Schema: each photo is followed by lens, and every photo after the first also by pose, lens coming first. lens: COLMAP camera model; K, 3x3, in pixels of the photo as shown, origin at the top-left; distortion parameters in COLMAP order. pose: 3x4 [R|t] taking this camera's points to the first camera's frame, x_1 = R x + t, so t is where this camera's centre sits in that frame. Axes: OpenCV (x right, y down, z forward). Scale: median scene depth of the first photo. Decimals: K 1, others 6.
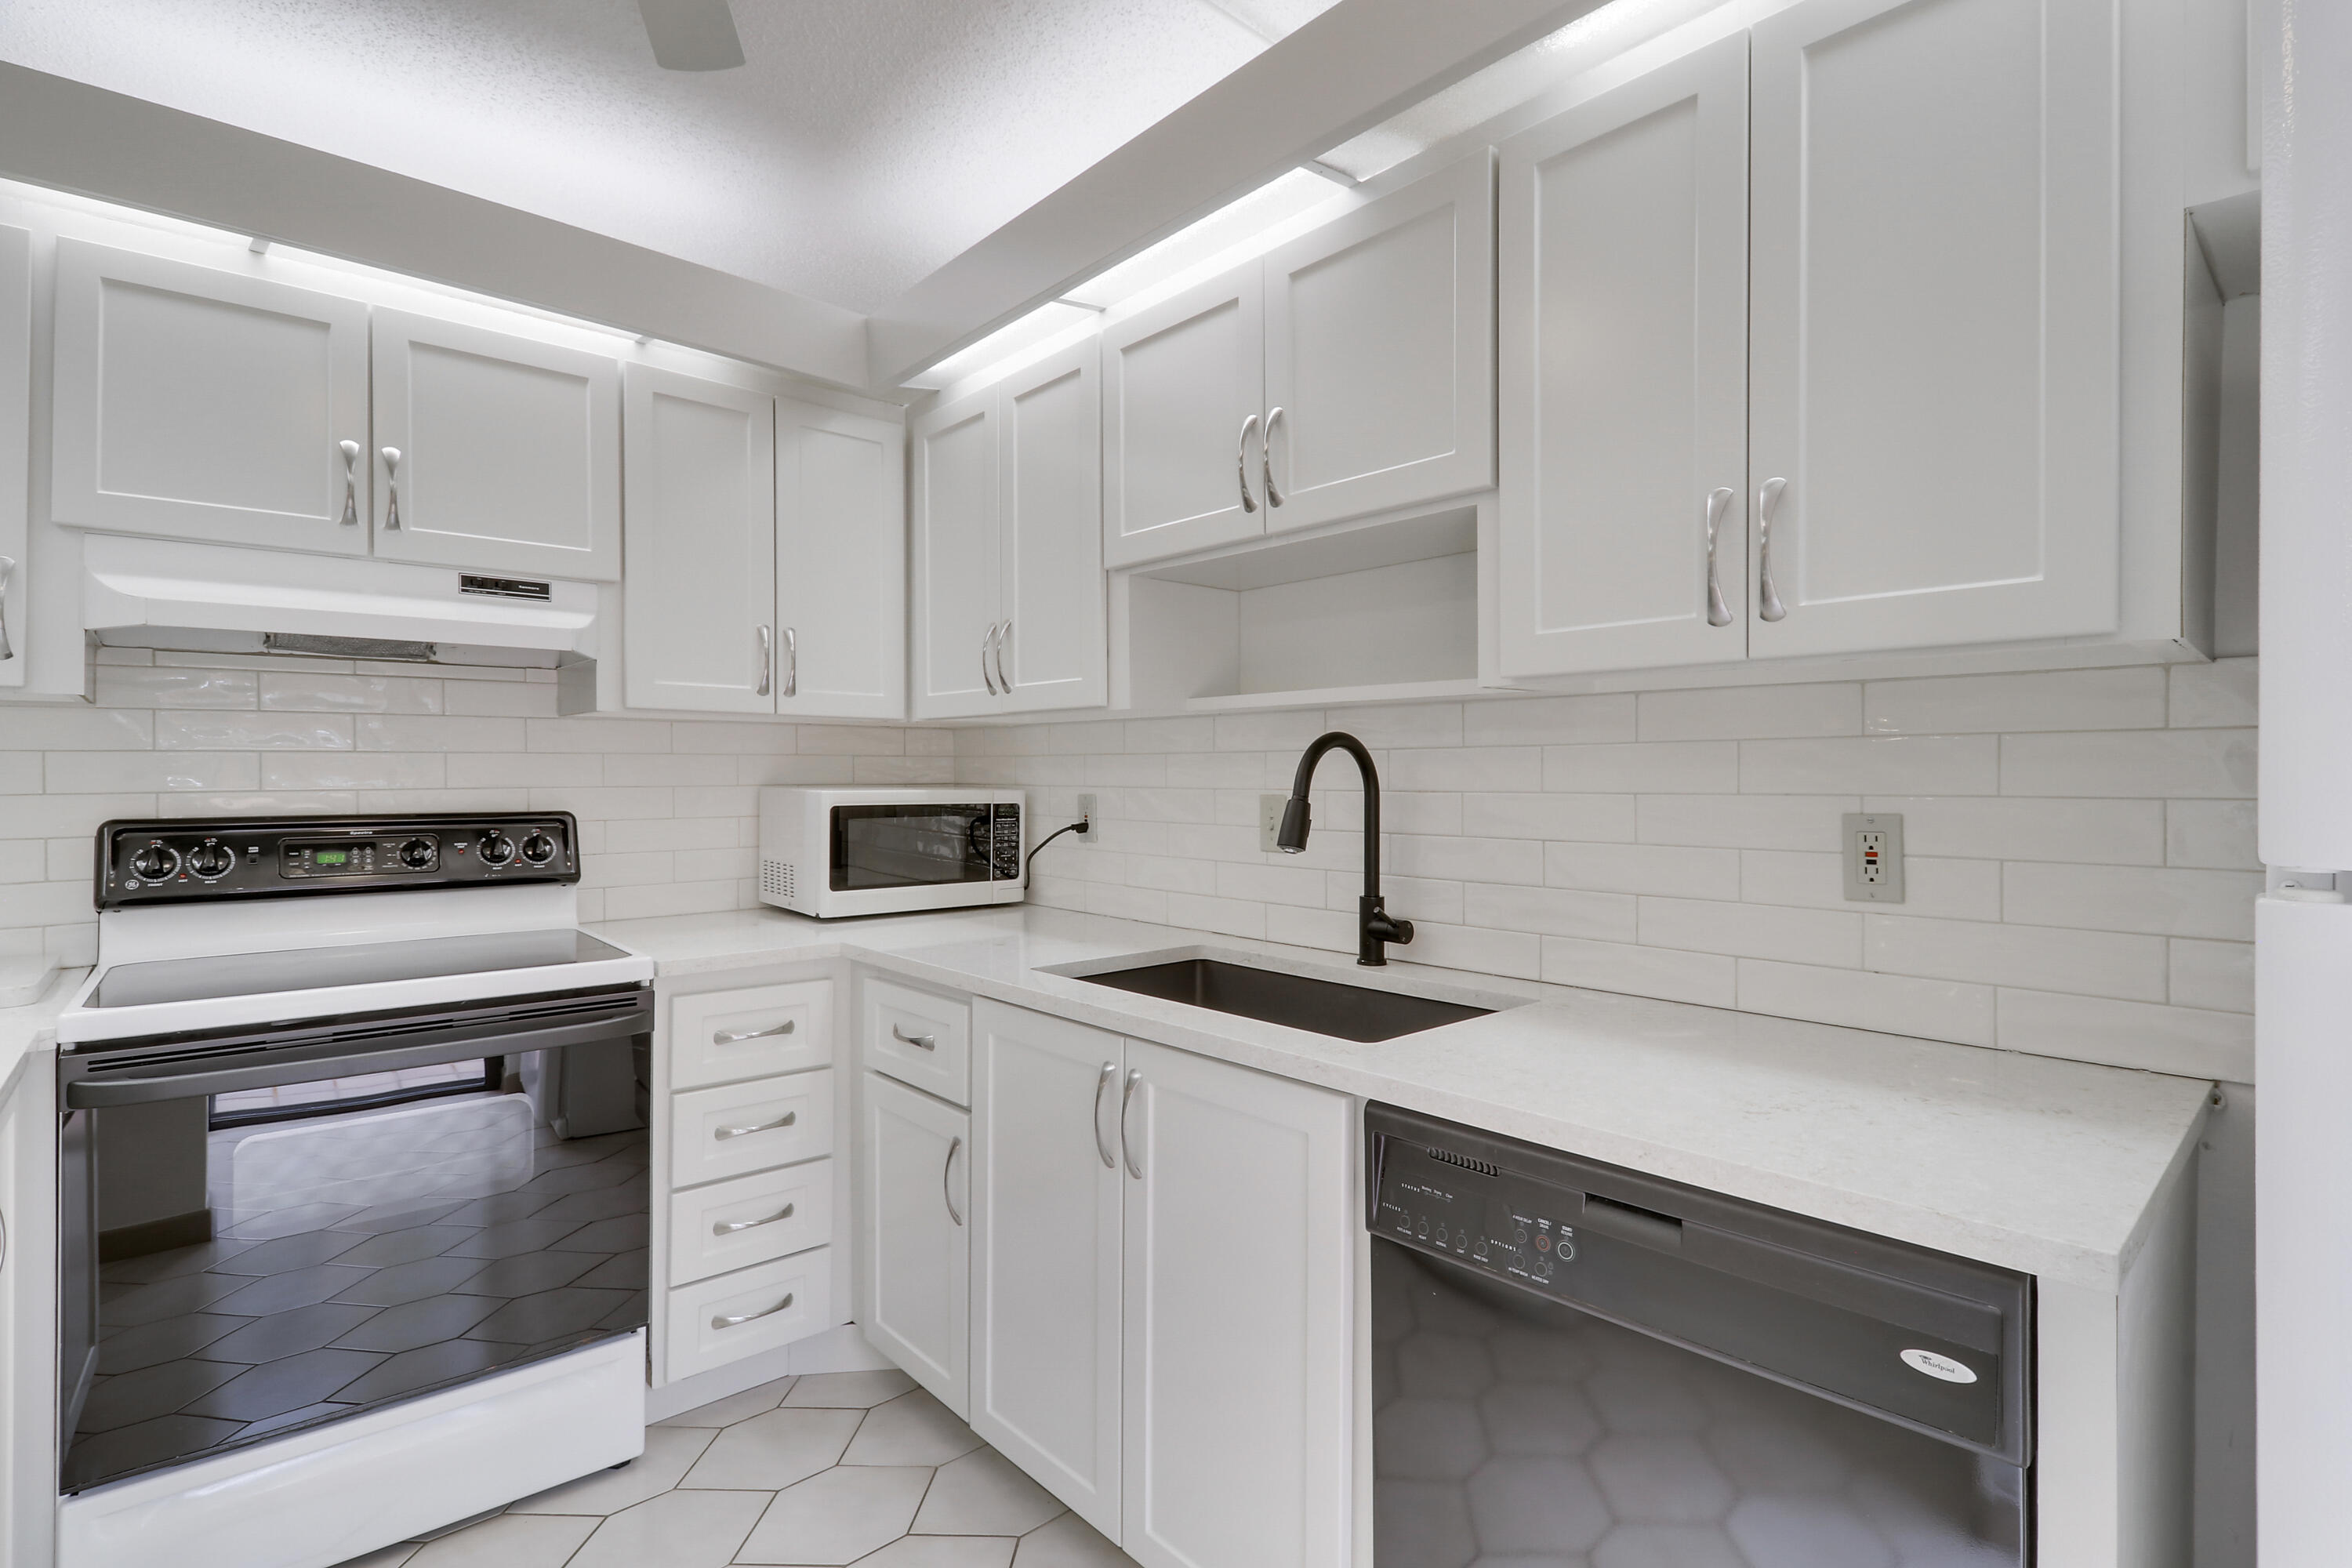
lens RADIAL K [[1157.9, 0, 1197.8], [0, 1157.9, 794.2], [0, 0, 1]] dist [0.002723, -0.001140]
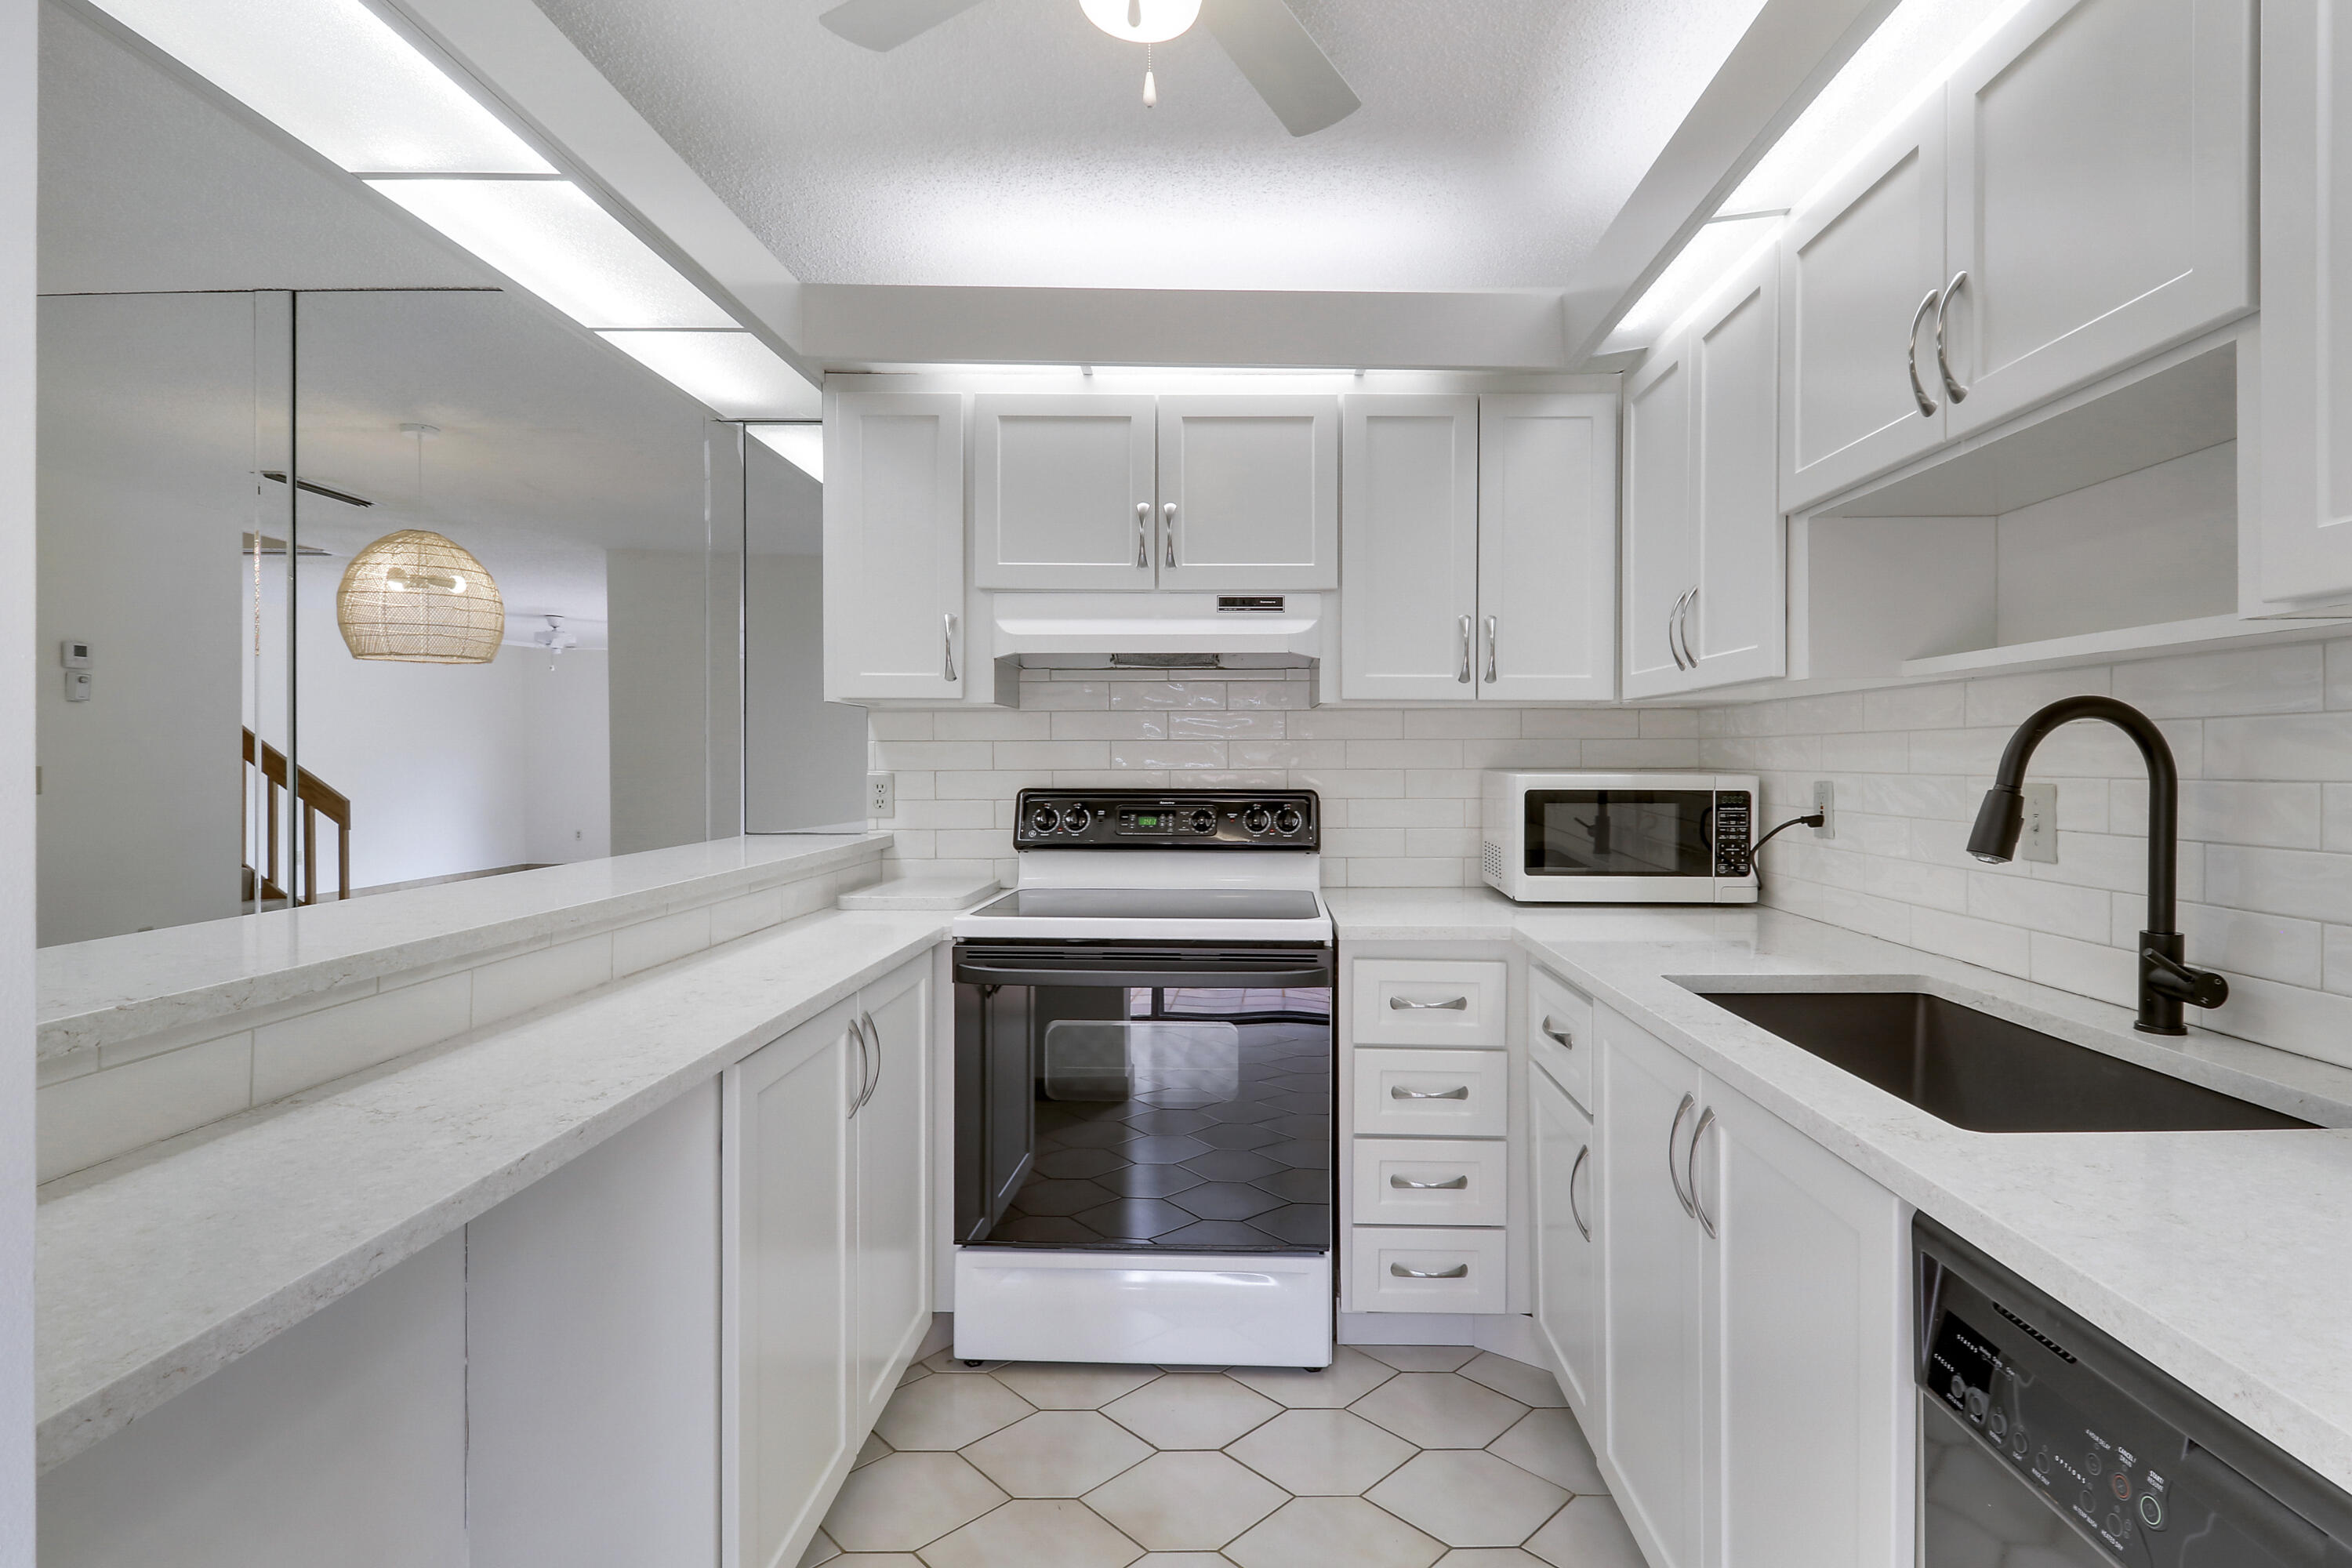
lens RADIAL K [[1137.6, 0, 1191.5], [0, 1137.6, 759.6], [0, 0, 1]] dist [0.032784, -0.038616]
pose [[0.726459, 0.000607, -0.687210, 0.179873], [-0.013588, 0.999817, -0.013480, 0.001795], [0.687076, 0.019131, 0.726334, 0.098366]]
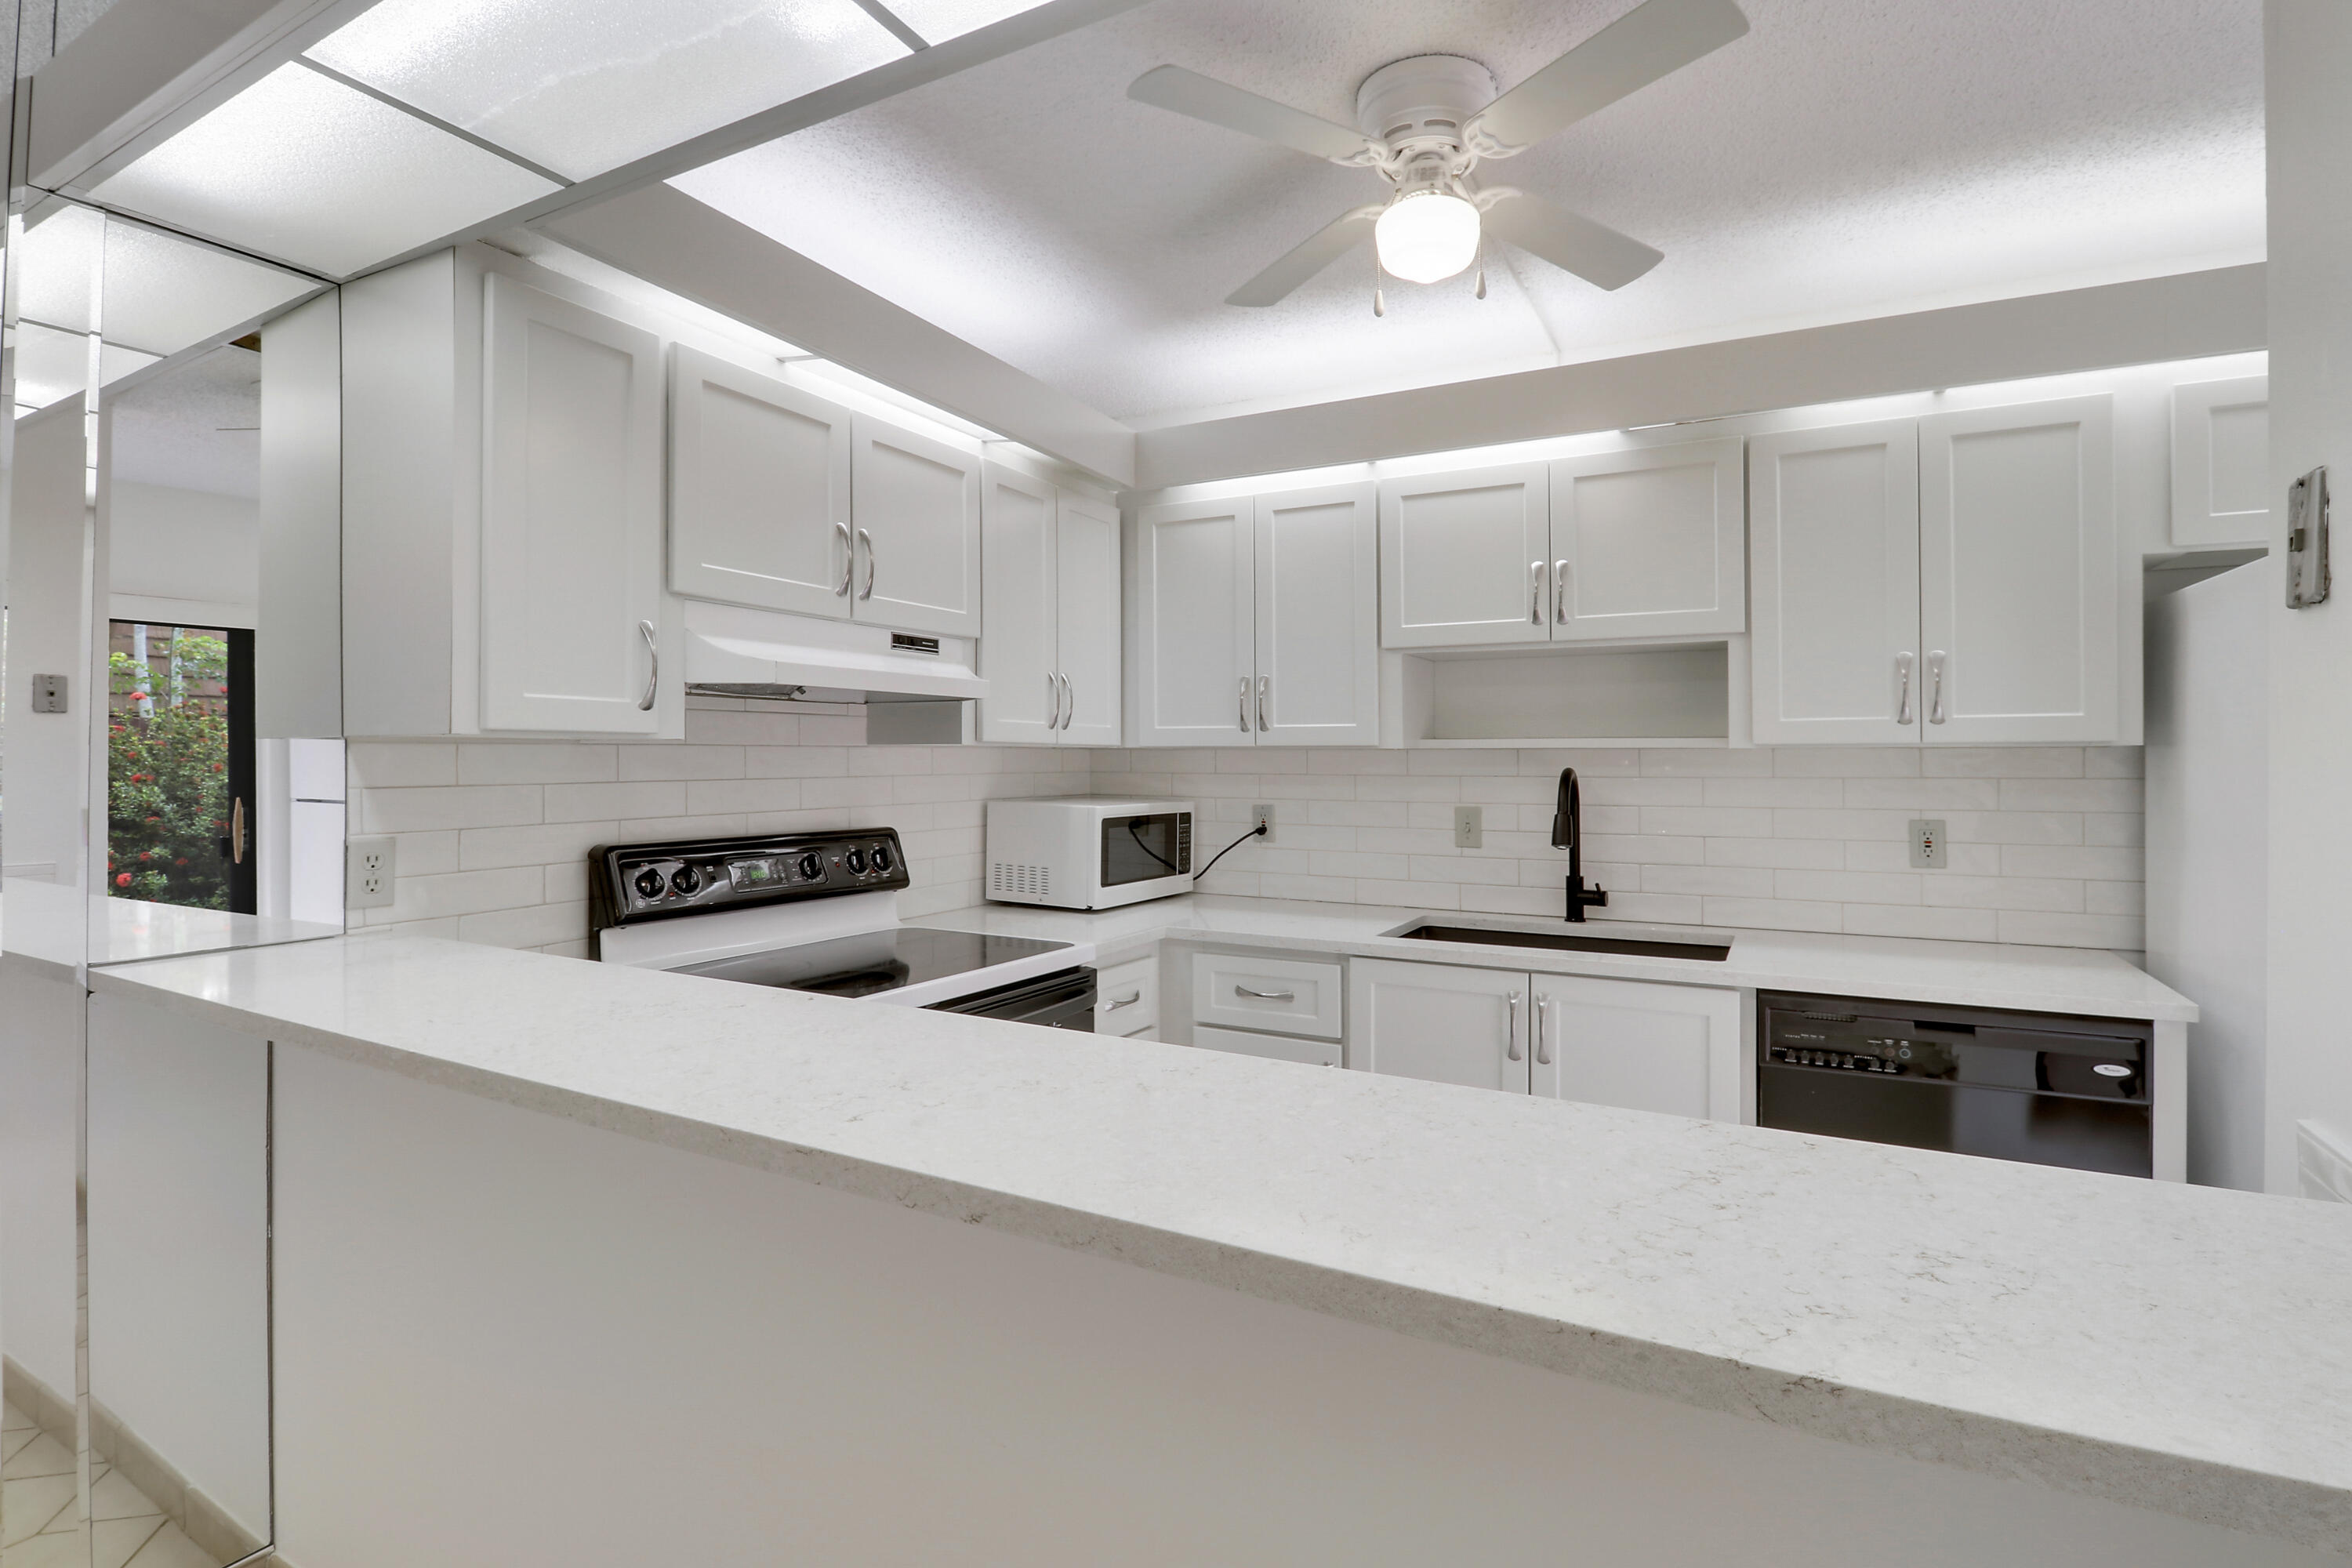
lens RADIAL K [[1098.9, 0, 1230.3], [0, 1098.9, 750.2], [0, 0, 1]] dist [0.000459, -0.010237]
pose [[0.940992, 0.003251, 0.338413, -0.690648], [0.005953, 0.999640, -0.026154, -0.036842], [-0.338376, 0.026625, 0.940634, -0.182045]]
